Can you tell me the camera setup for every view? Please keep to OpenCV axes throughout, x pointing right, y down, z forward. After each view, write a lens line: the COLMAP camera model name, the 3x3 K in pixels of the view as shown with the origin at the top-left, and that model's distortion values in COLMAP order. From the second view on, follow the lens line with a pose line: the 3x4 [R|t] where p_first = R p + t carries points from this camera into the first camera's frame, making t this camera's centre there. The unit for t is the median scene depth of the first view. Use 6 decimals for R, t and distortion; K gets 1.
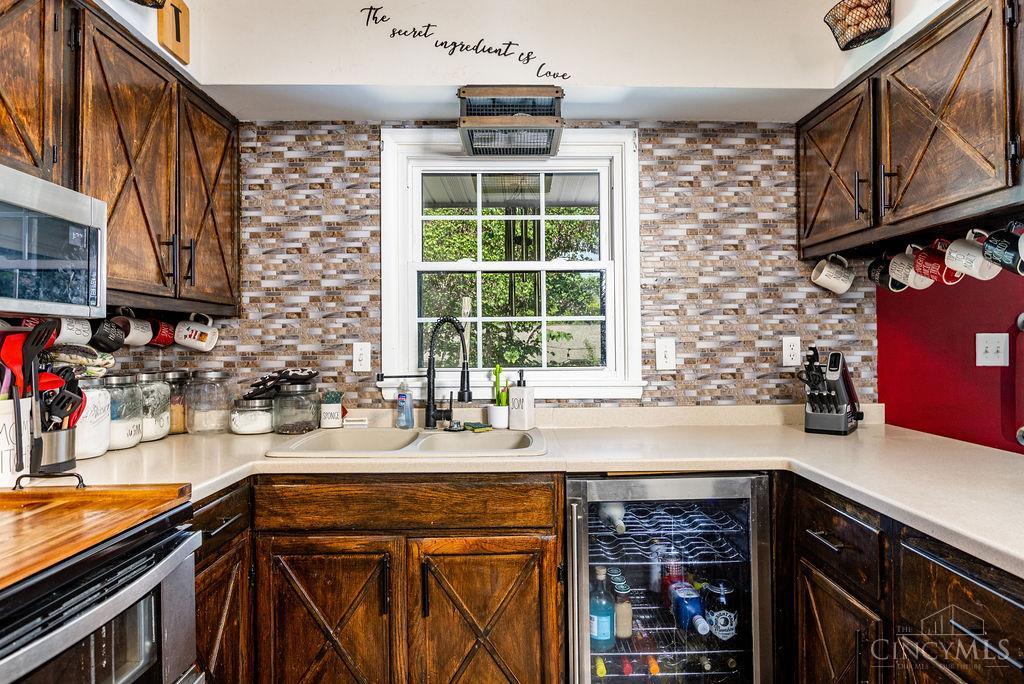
lens RADIAL K [[592.6, 0, 525.2], [0, 592.6, 337.3], [0, 0, 1]] dist [-0.003714, -0.000648]
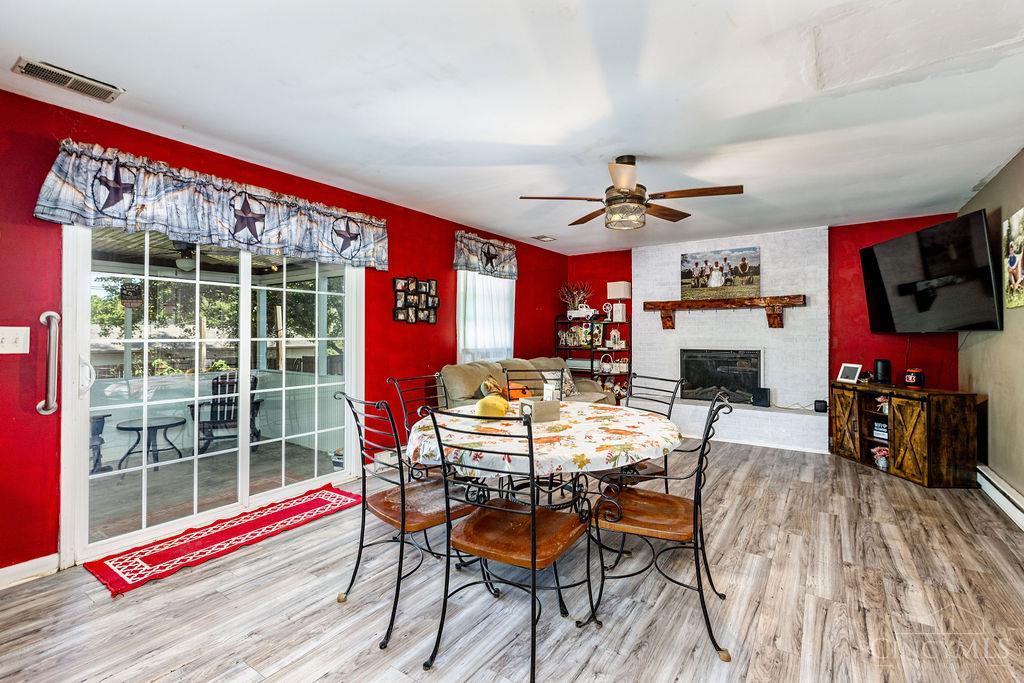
lens RADIAL K [[457.7, 0, 515.3], [0, 457.7, 331.1], [0, 0, 1]] dist [-0.000899, -0.000248]
pose [[0.579246, 0.012705, 0.815054, 0.660158], [-0.012731, 0.999898, -0.006539, -0.005718], [-0.815054, -0.006589, 0.579348, -0.433897]]
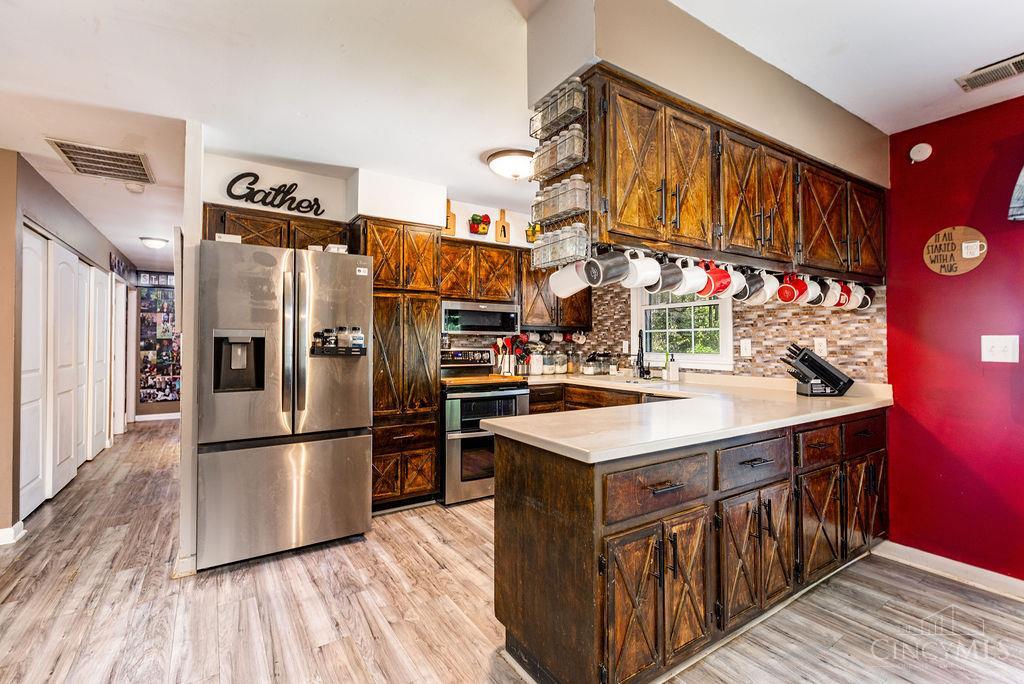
lens RADIAL K [[465.8, 0, 514.8], [0, 465.8, 334.6], [0, 0, 1]] dist [-0.001553, -0.000654]
pose [[0.532797, -0.007906, -0.846206, 1.134173], [0.006810, 0.999964, -0.005055, -0.011226], [0.846216, -0.003069, 0.532832, -0.408219]]
